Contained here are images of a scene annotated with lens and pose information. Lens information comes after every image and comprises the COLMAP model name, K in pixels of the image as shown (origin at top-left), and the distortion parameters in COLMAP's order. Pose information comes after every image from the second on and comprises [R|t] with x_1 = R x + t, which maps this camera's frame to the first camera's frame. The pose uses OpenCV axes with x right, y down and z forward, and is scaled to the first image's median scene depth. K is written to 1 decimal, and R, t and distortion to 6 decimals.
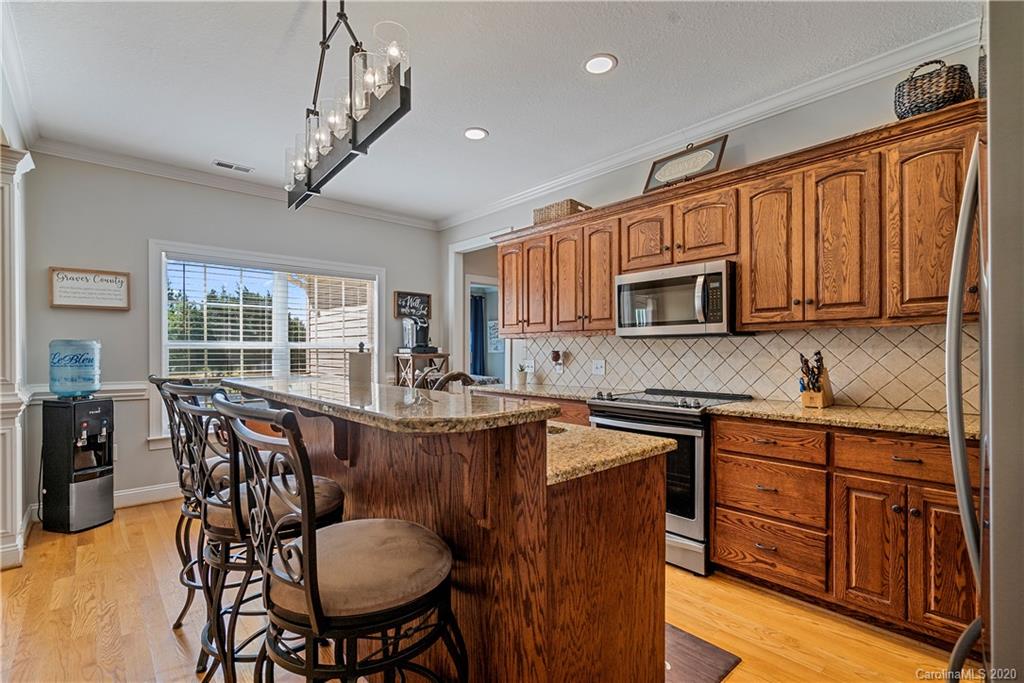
lens RADIAL K [[481.7, 0, 506.2], [0, 481.7, 350.4], [0, 0, 1]] dist [0.000882, 0.000153]
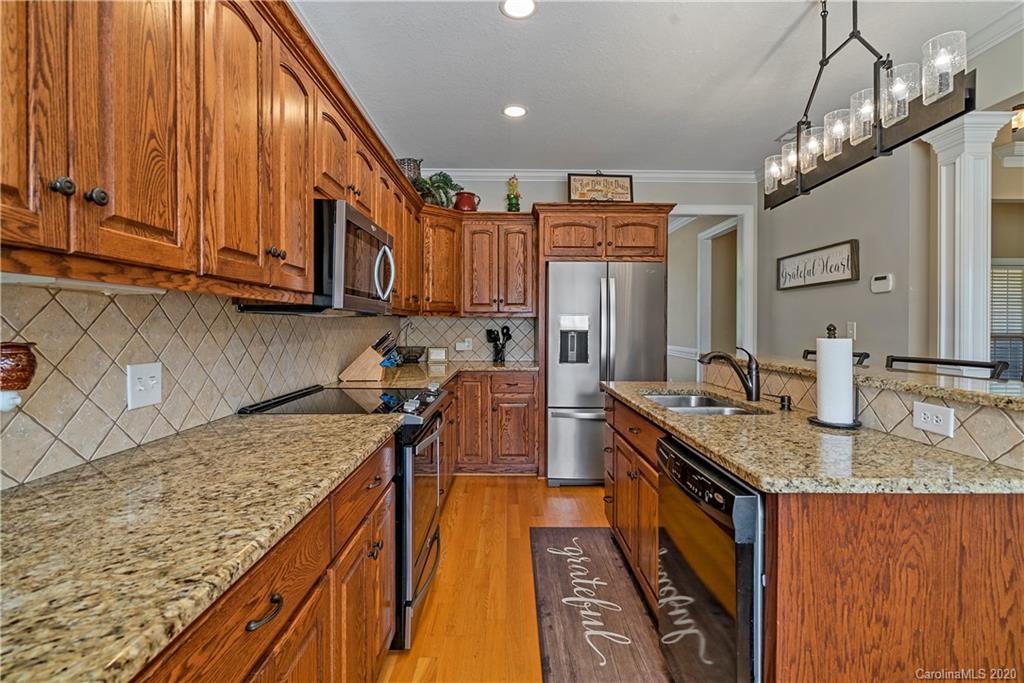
lens RADIAL K [[474.9, 0, 513.3], [0, 474.9, 327.9], [0, 0, 1]] dist [-0.001374, 0.000087]
pose [[-0.760393, 0.003077, 0.649456, -0.218003], [0.003870, 0.999992, -0.000206, -0.004838], [-0.649452, 0.002357, -0.760399, 1.012462]]
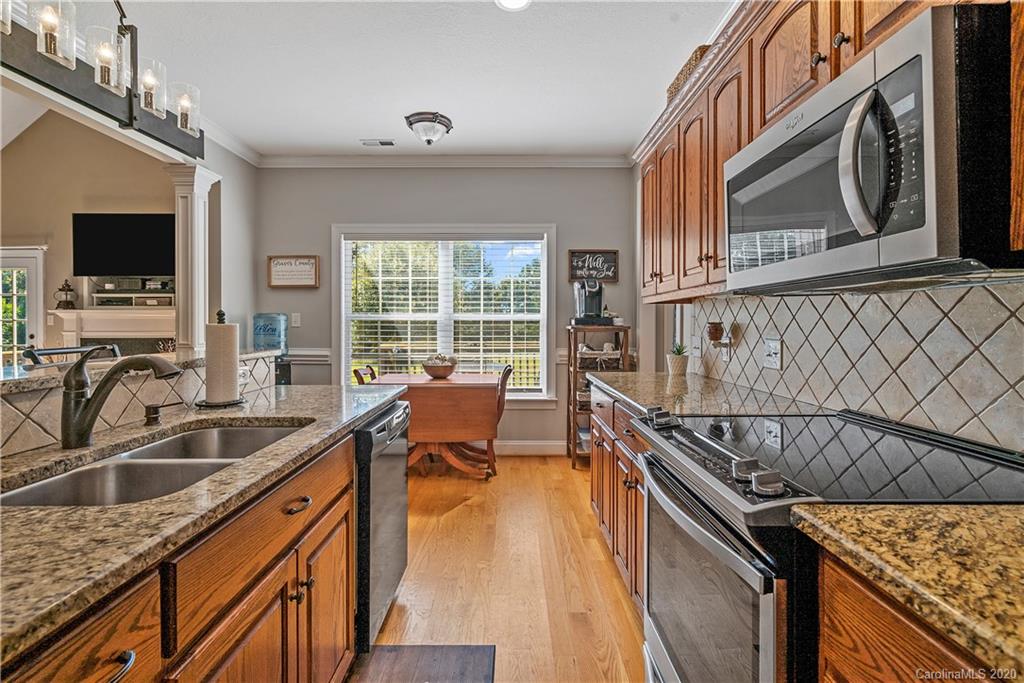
lens RADIAL K [[477.0, 0, 505.0], [0, 477.0, 322.3], [0, 0, 1]] dist [0.001029, 0.000229]
pose [[0.745243, 0.000338, -0.666793, 0.296203], [0.000244, 1.000000, 0.000780, 0.000567], [0.666793, -0.000744, 0.745242, 0.399887]]
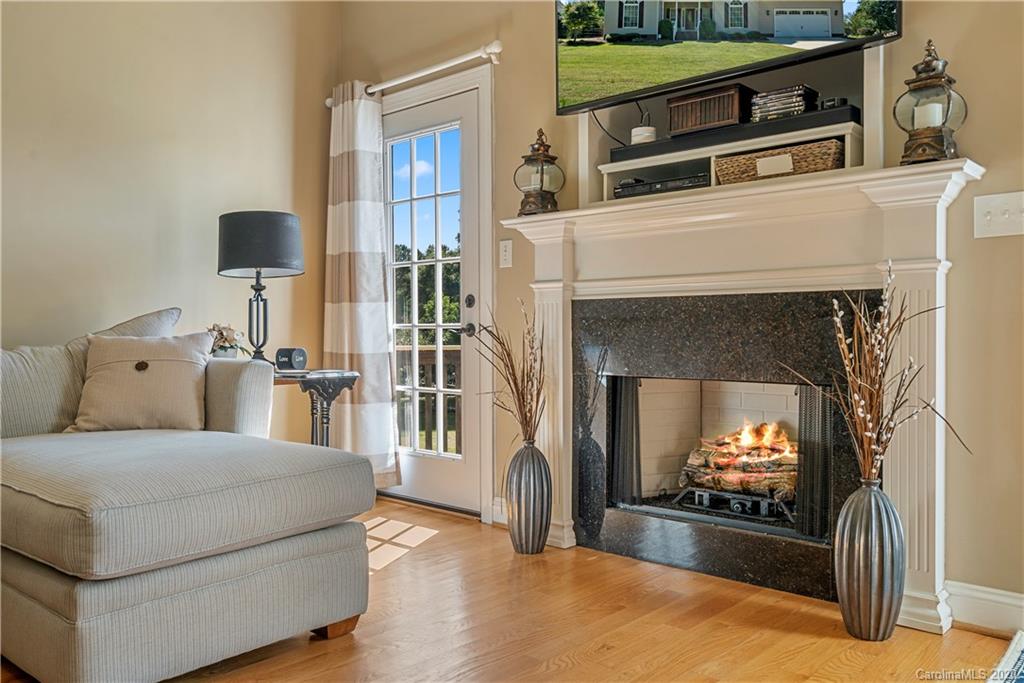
lens RADIAL K [[828.9, 0, 512.0], [0, 828.9, 341.5], [0, 0, 1]] dist [0.002289, 0.000111]
pose [[0.094238, 0.016746, -0.995409, -0.791470], [0.004879, 0.999839, 0.017283, 0.074724], [0.995538, -0.006486, 0.094141, 0.479761]]
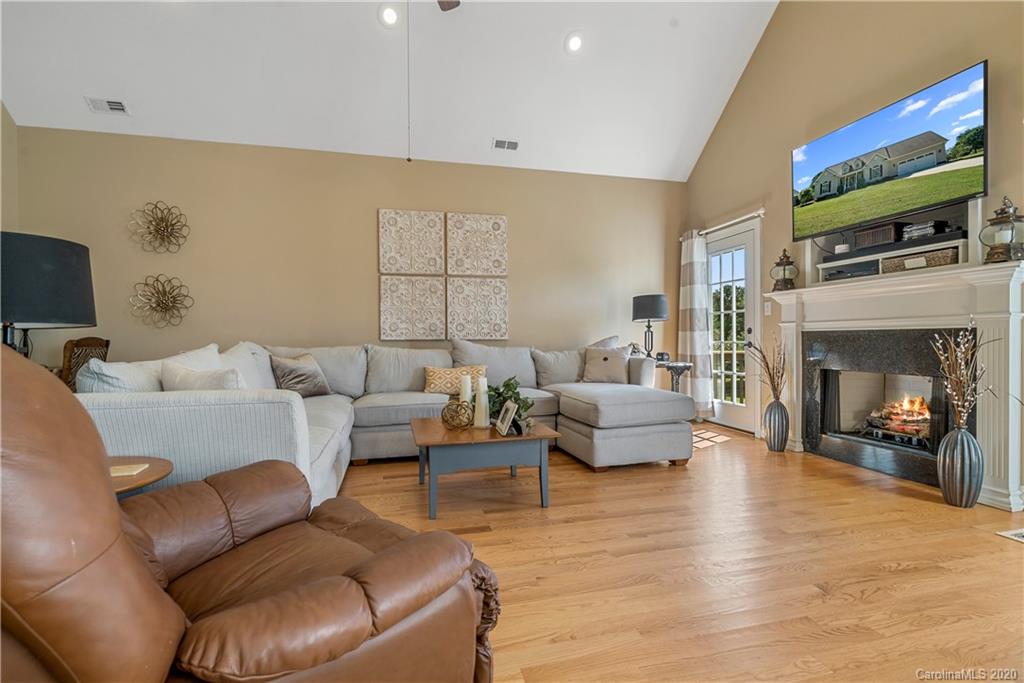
lens RADIAL K [[463.3, 0, 516.0], [0, 463.3, 343.2], [0, 0, 1]] dist [-0.002174, 0.000453]
pose [[-0.457063, 0.014036, -0.889324, -0.499993], [0.008190, 0.999899, 0.011573, 0.056701], [0.889397, -0.001994, -0.457132, 0.531002]]
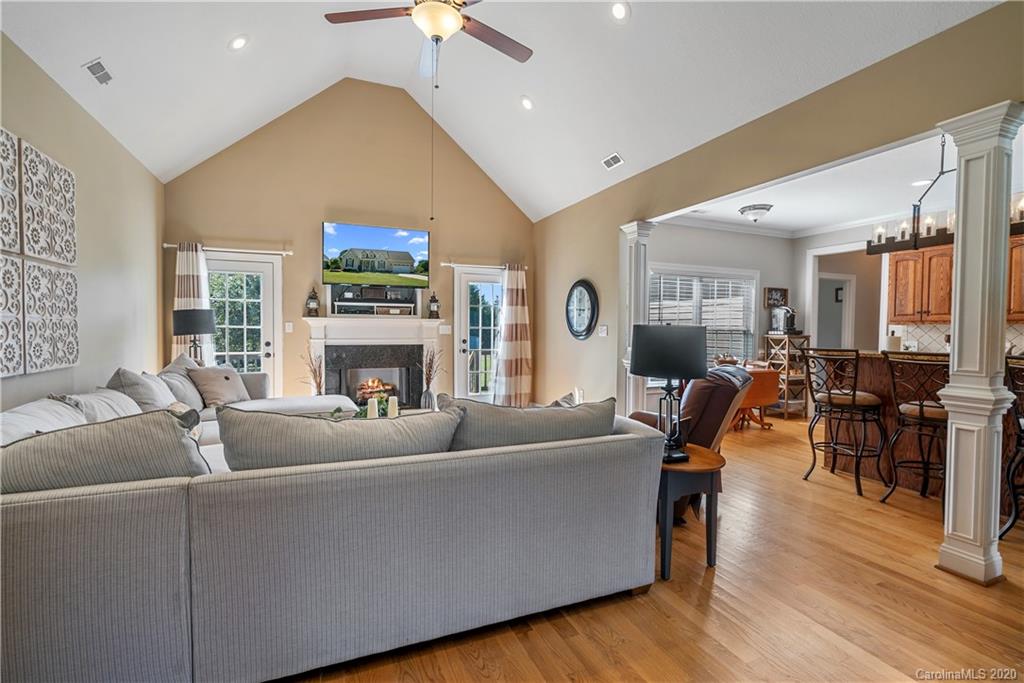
lens RADIAL K [[463.8, 0, 510.4], [0, 463.8, 347.0], [0, 0, 1]] dist [-0.001735, 0.000156]
pose [[0.950652, 0.019065, -0.309673, -0.633081], [-0.007031, 0.999178, 0.039931, -0.006842], [0.310179, -0.035783, 0.950004, -0.556493]]
